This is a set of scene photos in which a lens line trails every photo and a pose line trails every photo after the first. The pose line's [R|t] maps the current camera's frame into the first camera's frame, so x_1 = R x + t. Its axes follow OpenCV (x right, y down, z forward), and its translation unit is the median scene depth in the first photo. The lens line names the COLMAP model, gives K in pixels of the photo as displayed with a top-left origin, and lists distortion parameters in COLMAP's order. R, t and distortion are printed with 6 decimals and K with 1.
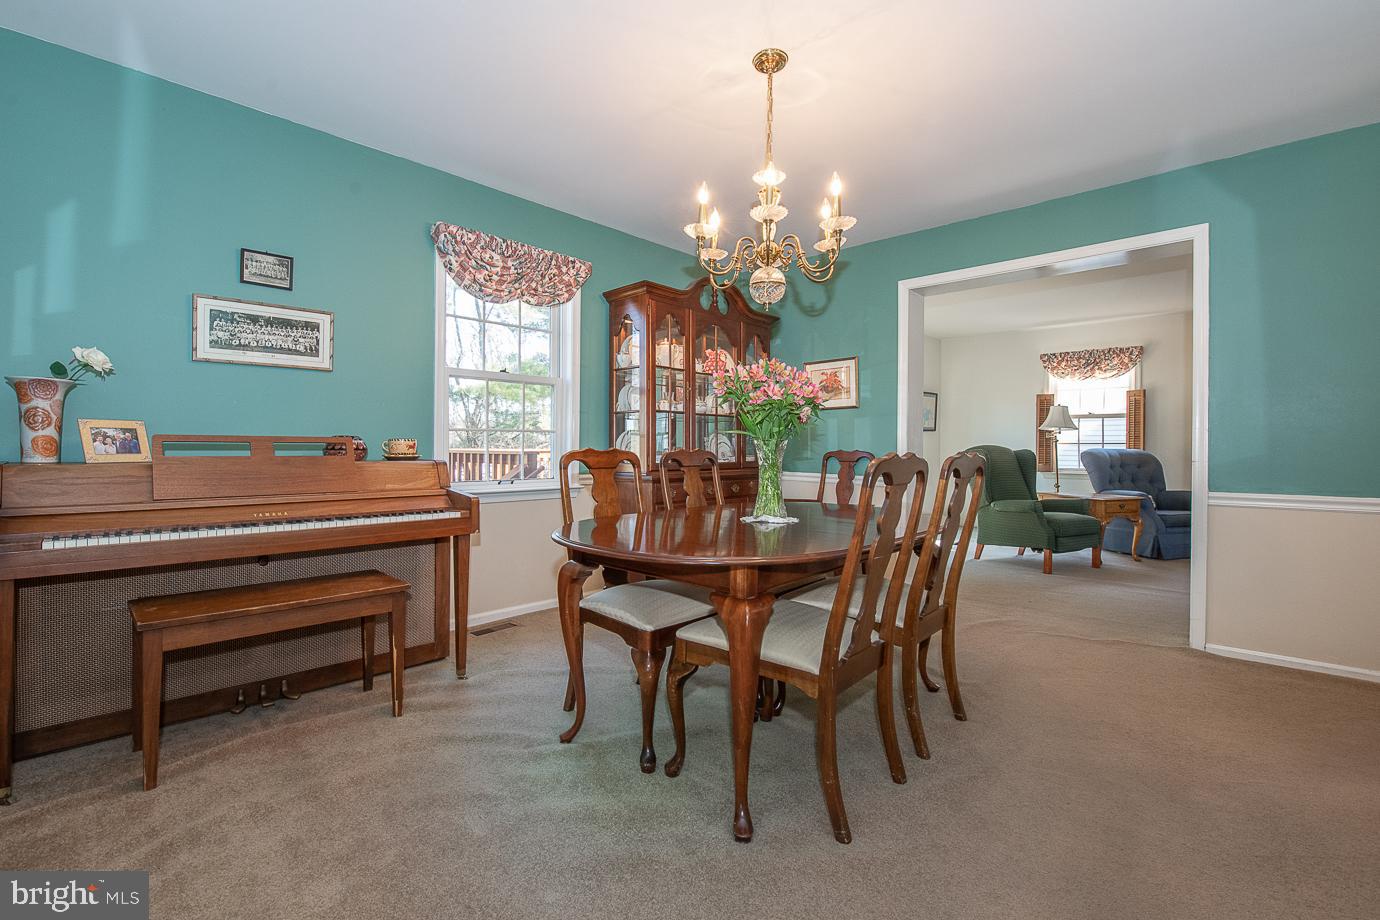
lens RADIAL K [[614.7, 0, 663.2], [0, 614.7, 457.3], [0, 0, 1]] dist [-0.021632, -0.000225]
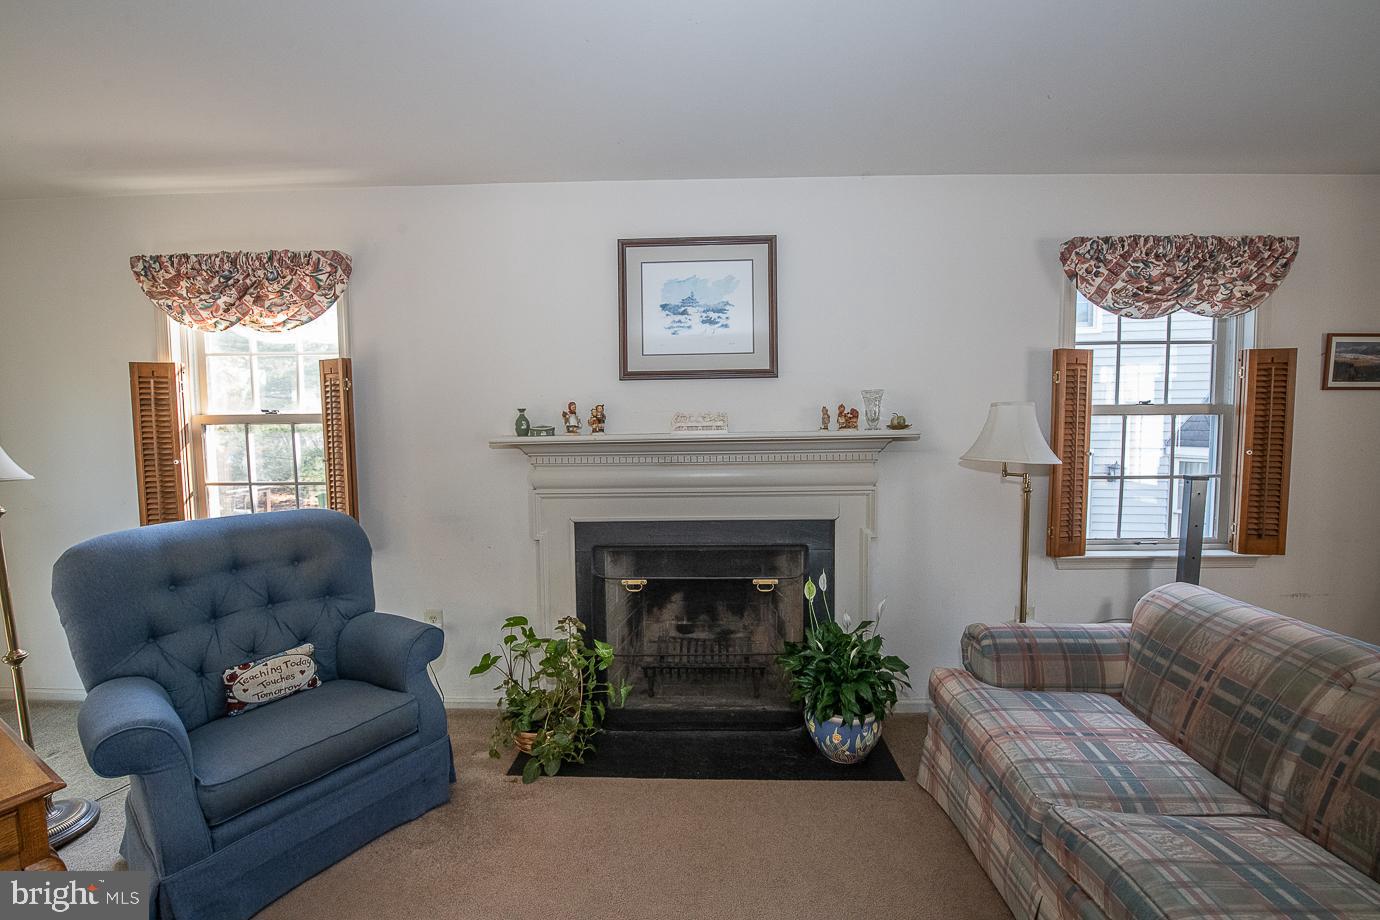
lens RADIAL K [[547.1, 0, 694.8], [0, 547.1, 454.8], [0, 0, 1]] dist [-0.018345, -0.002008]
pose [[0.730797, -0.056695, 0.680236, 0.695860], [0.026153, 0.998139, 0.055094, -0.058768], [-0.682093, -0.022473, 0.730920, 0.552450]]
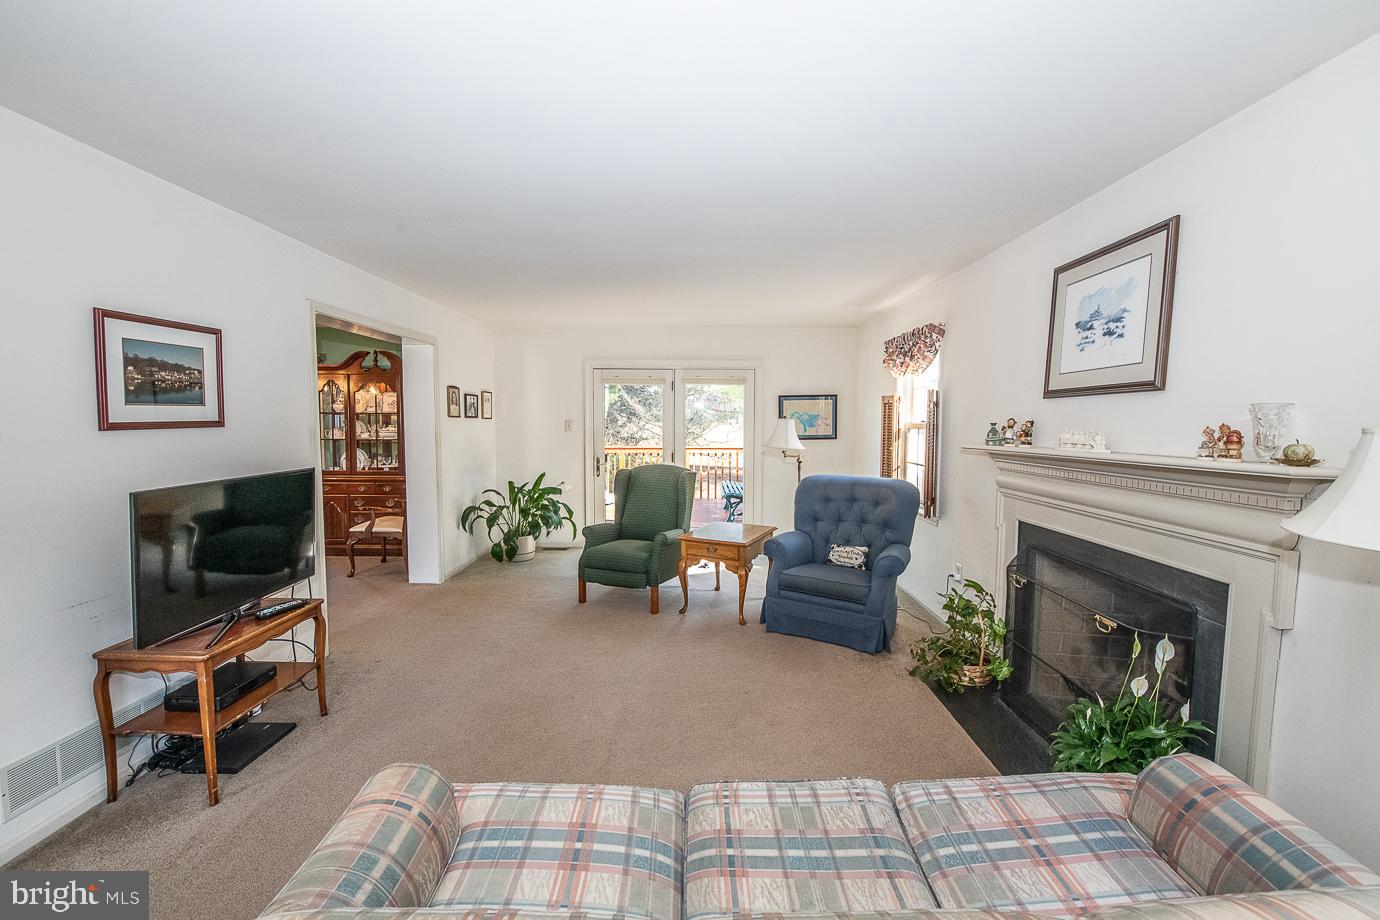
lens RADIAL K [[547.1, 0, 695.9], [0, 547.1, 455.6], [0, 0, 1]] dist [-0.018345, -0.002008]
pose [[0.696416, 0.039436, -0.716554, 1.020353], [-0.007890, 0.998849, 0.047304, -0.064690], [0.717595, -0.027289, 0.695926, 0.392310]]
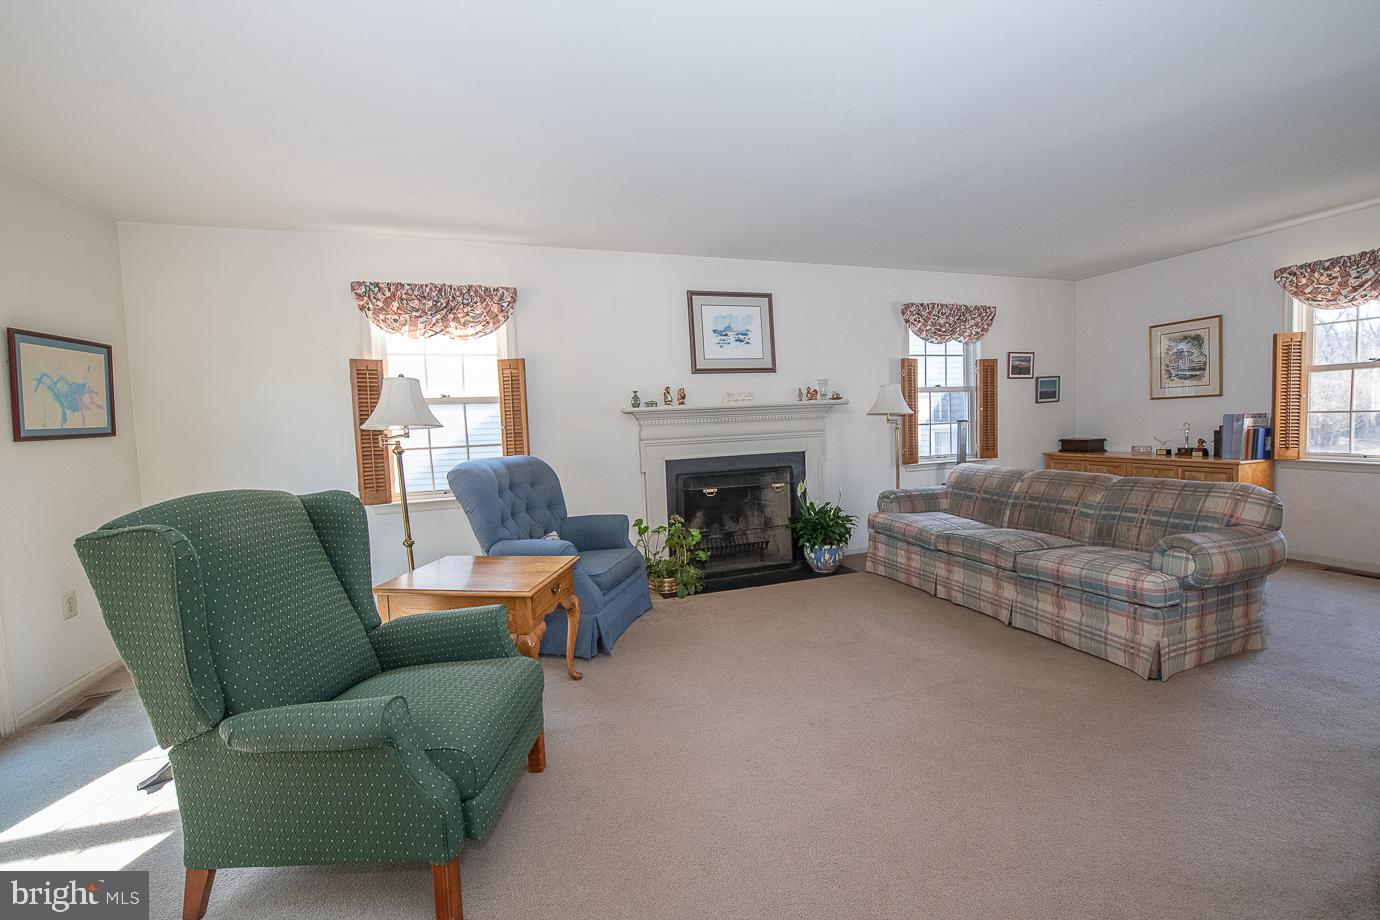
lens RADIAL K [[547.1, 0, 693.1], [0, 547.1, 454.4], [0, 0, 1]] dist [-0.018345, -0.002008]
pose [[0.453581, -0.080921, 0.887534, 0.354527], [0.055474, 0.996502, 0.062506, -0.037393], [-0.889487, 0.020884, 0.456483, 0.573574]]
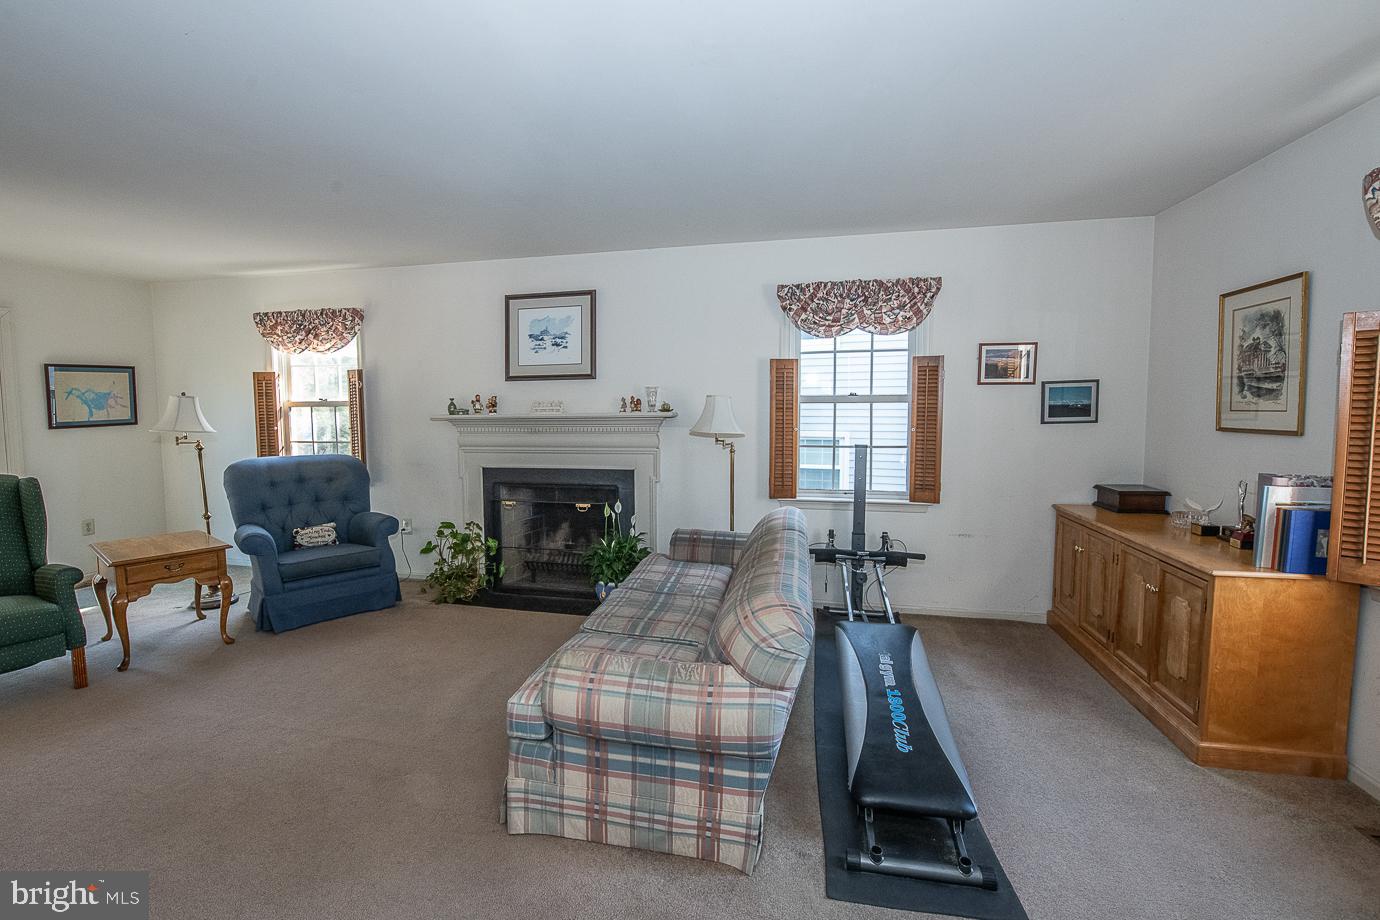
lens RADIAL K [[614.7, 0, 662.7], [0, 614.7, 450.6], [0, 0, 1]] dist [-0.021632, -0.000225]
pose [[0.859000, -0.052915, 0.509234, 0.711739], [0.021782, 0.997521, 0.066910, -0.055005], [-0.511513, -0.046383, 0.858023, 0.183966]]
